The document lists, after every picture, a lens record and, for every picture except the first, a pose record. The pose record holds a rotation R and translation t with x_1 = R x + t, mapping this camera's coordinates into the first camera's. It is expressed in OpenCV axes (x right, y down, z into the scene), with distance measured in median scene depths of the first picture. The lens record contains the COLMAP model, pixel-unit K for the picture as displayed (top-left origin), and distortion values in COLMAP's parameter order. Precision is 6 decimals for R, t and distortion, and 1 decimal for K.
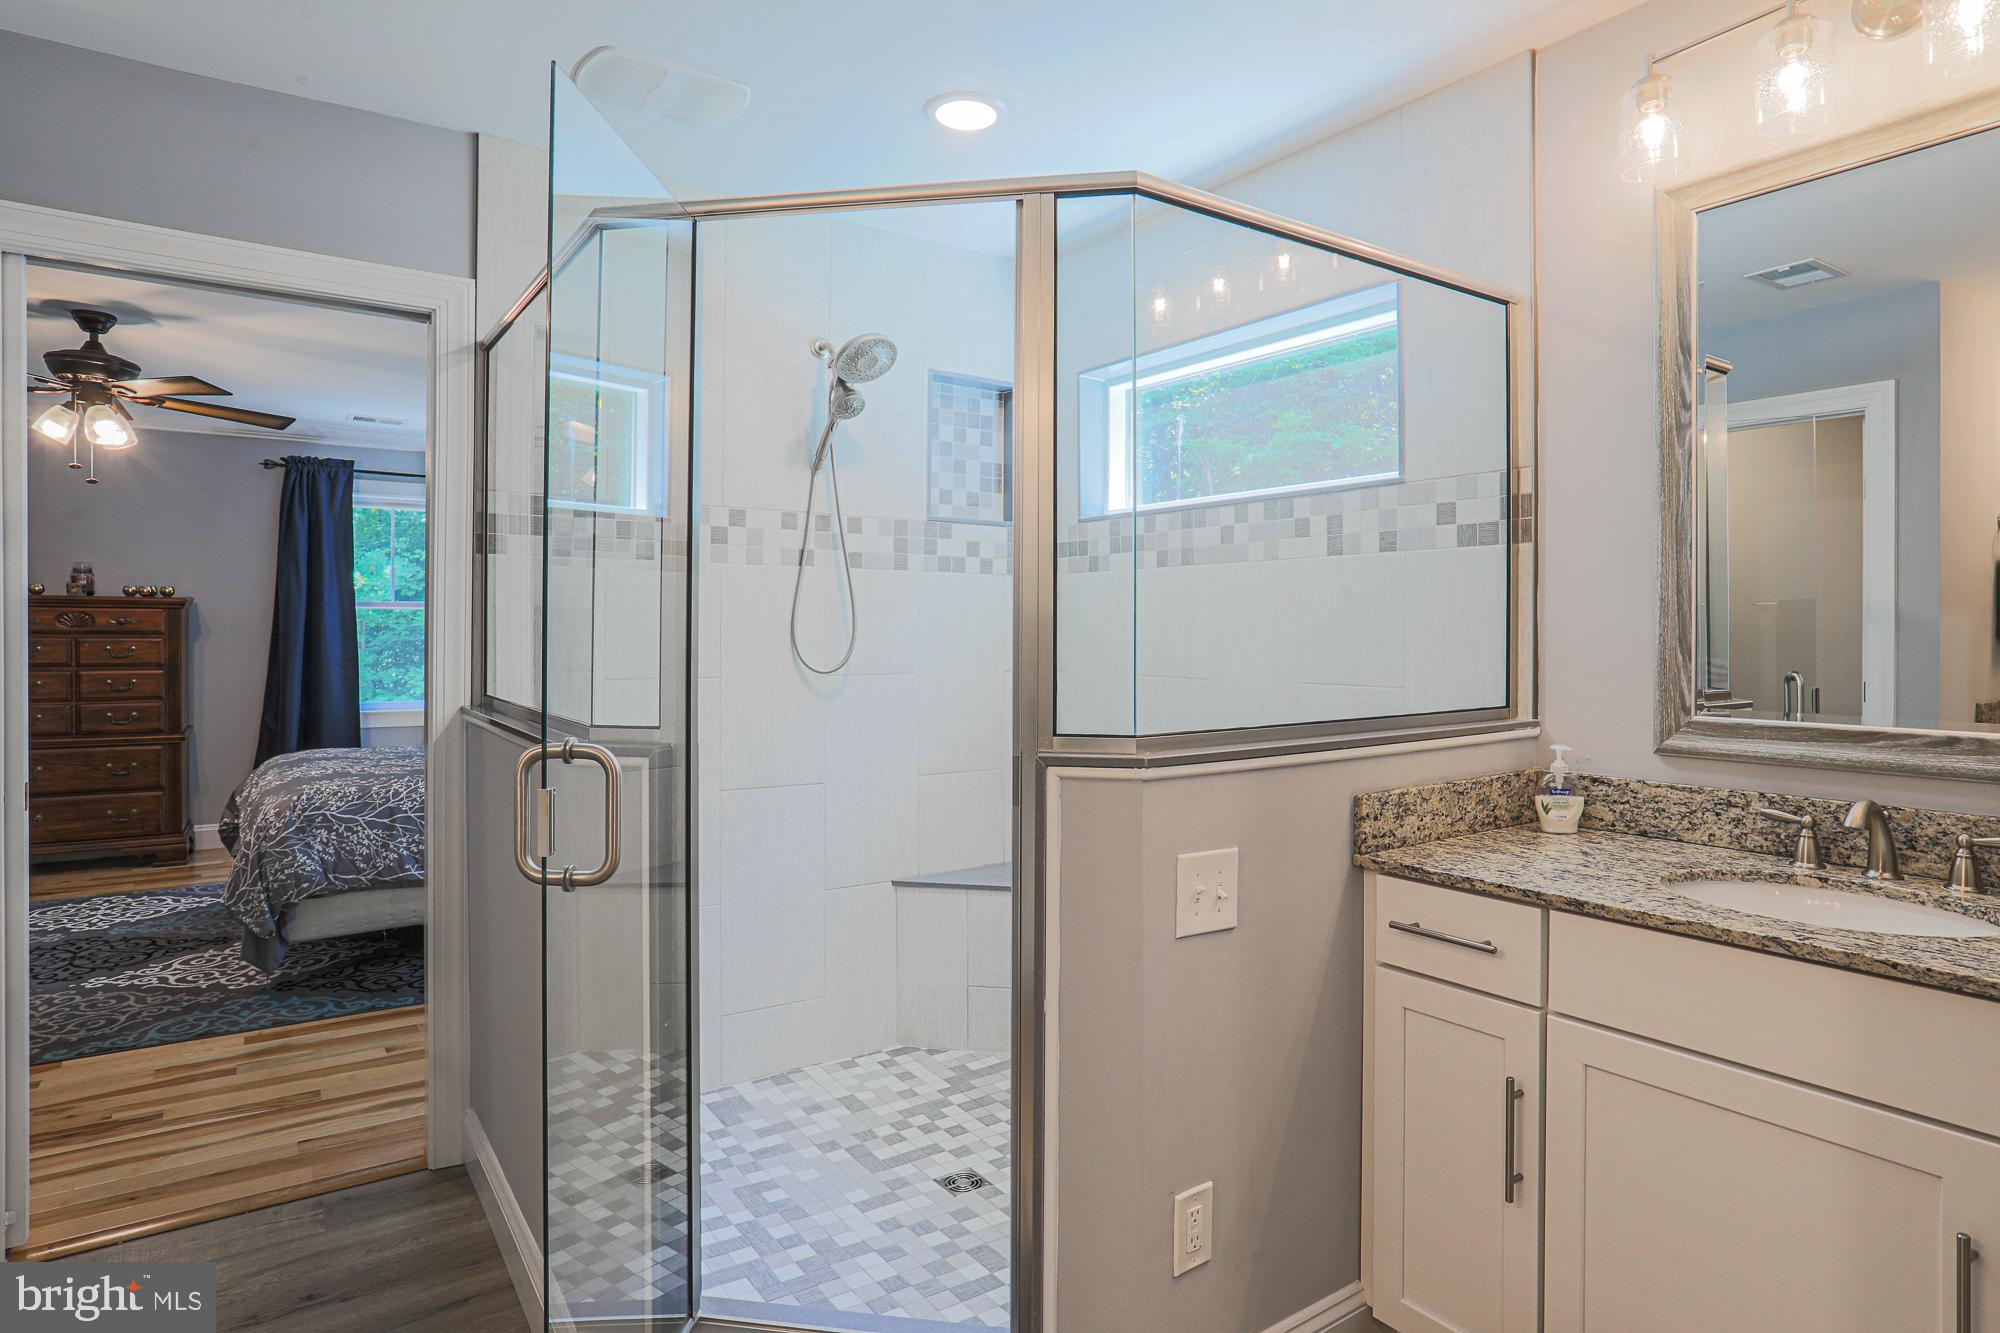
lens RADIAL K [[1117.2, 0, 1053.1], [0, 1117.2, 643.1], [0, 0, 1]] dist [-0.002274, 0.002688]
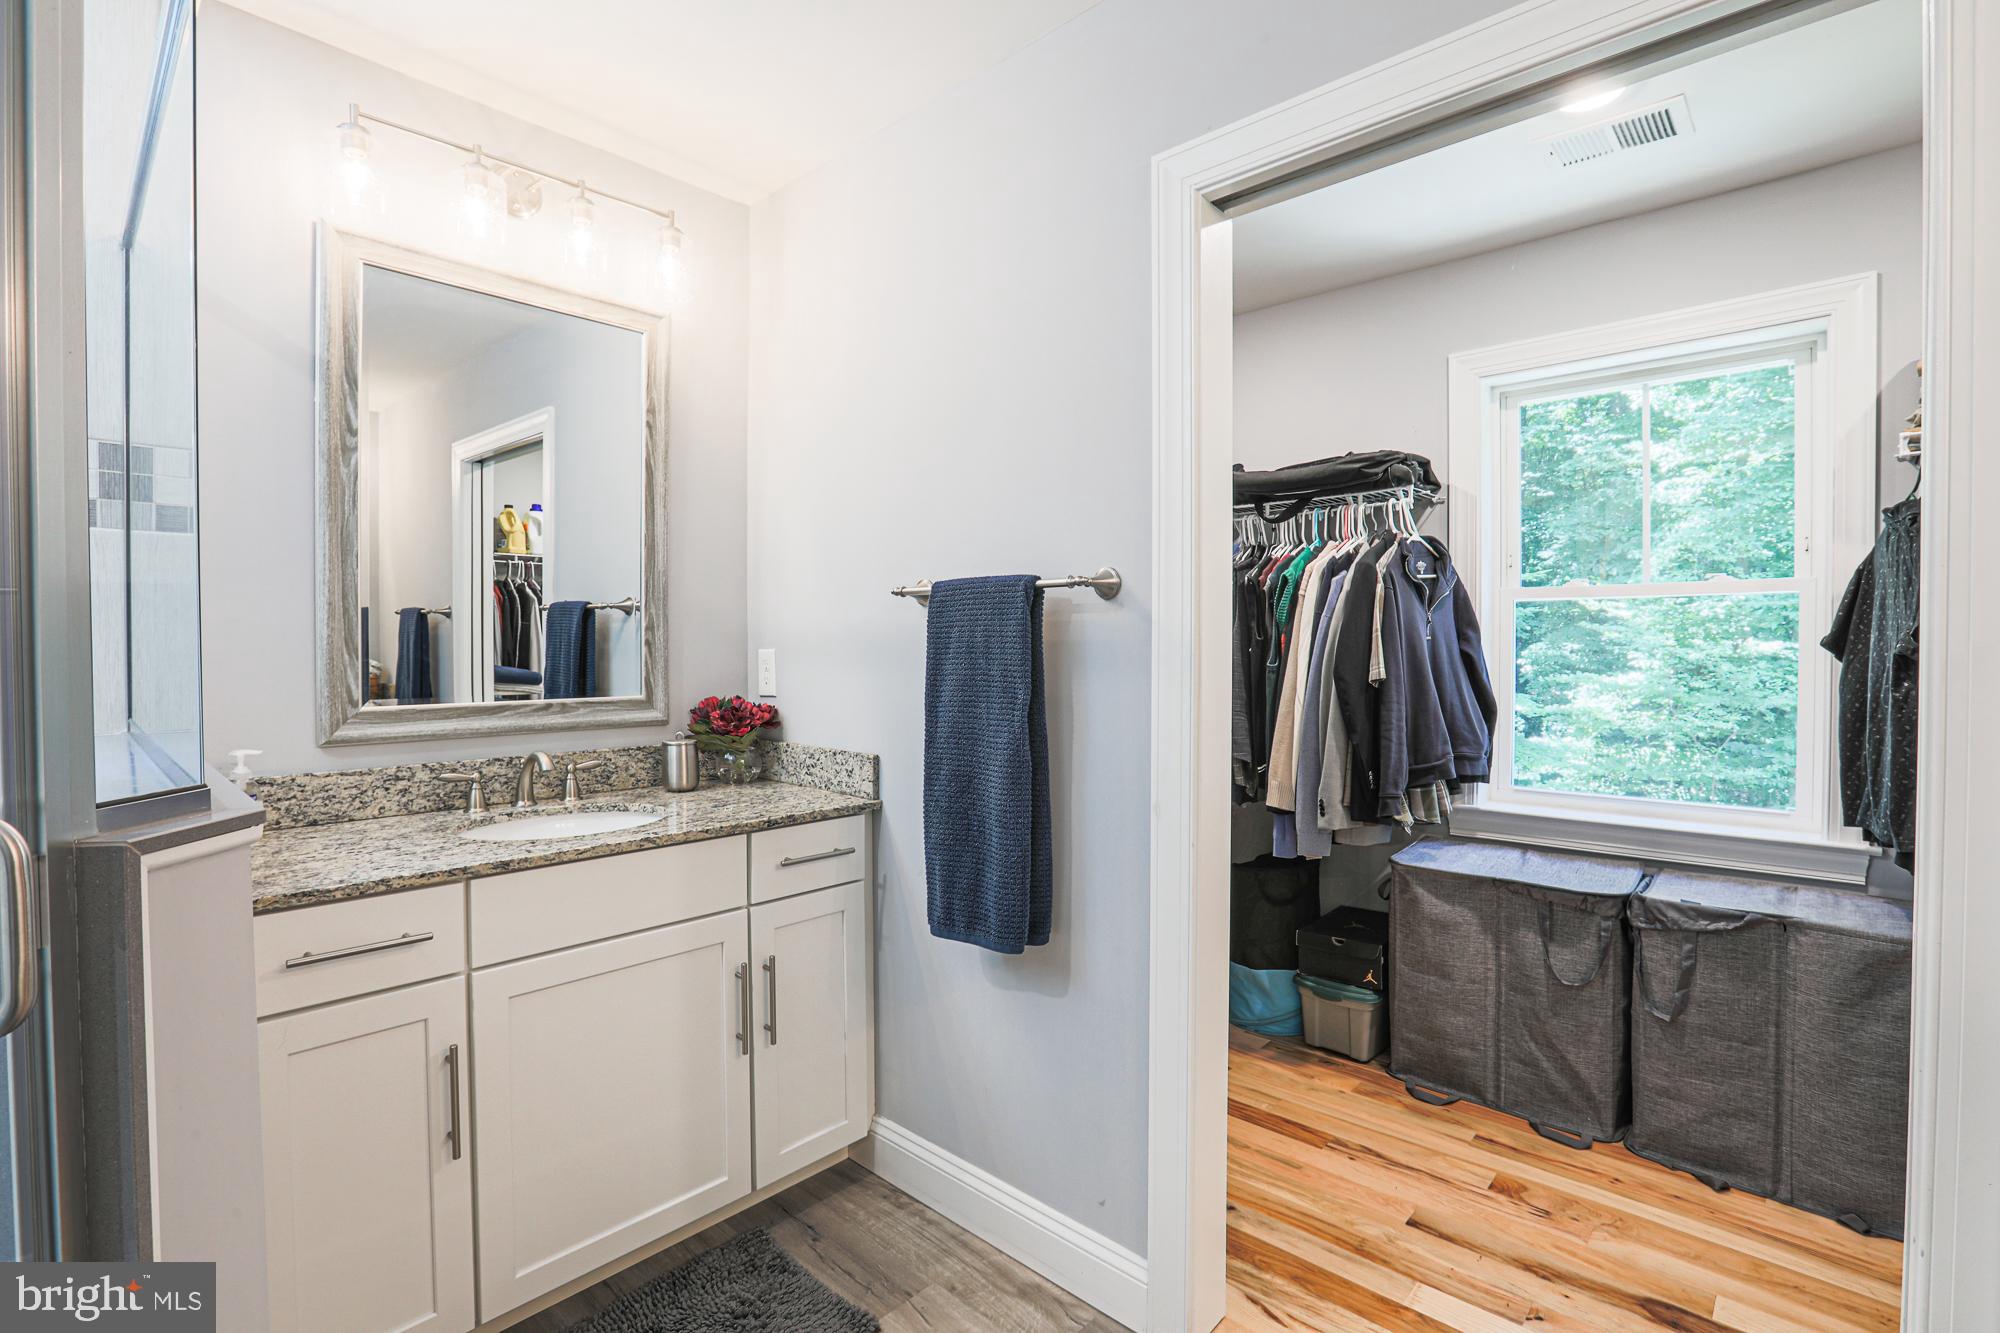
lens RADIAL K [[917.9, 0, 1001.8], [0, 917.9, 660.2], [0, 0, 1]] dist [-0.024387, -0.000344]
pose [[-0.187097, -0.020351, 0.982131, -0.163255], [0.006456, 0.999738, 0.021946, 0.000386], [-0.982320, 0.010446, -0.186916, 0.192623]]
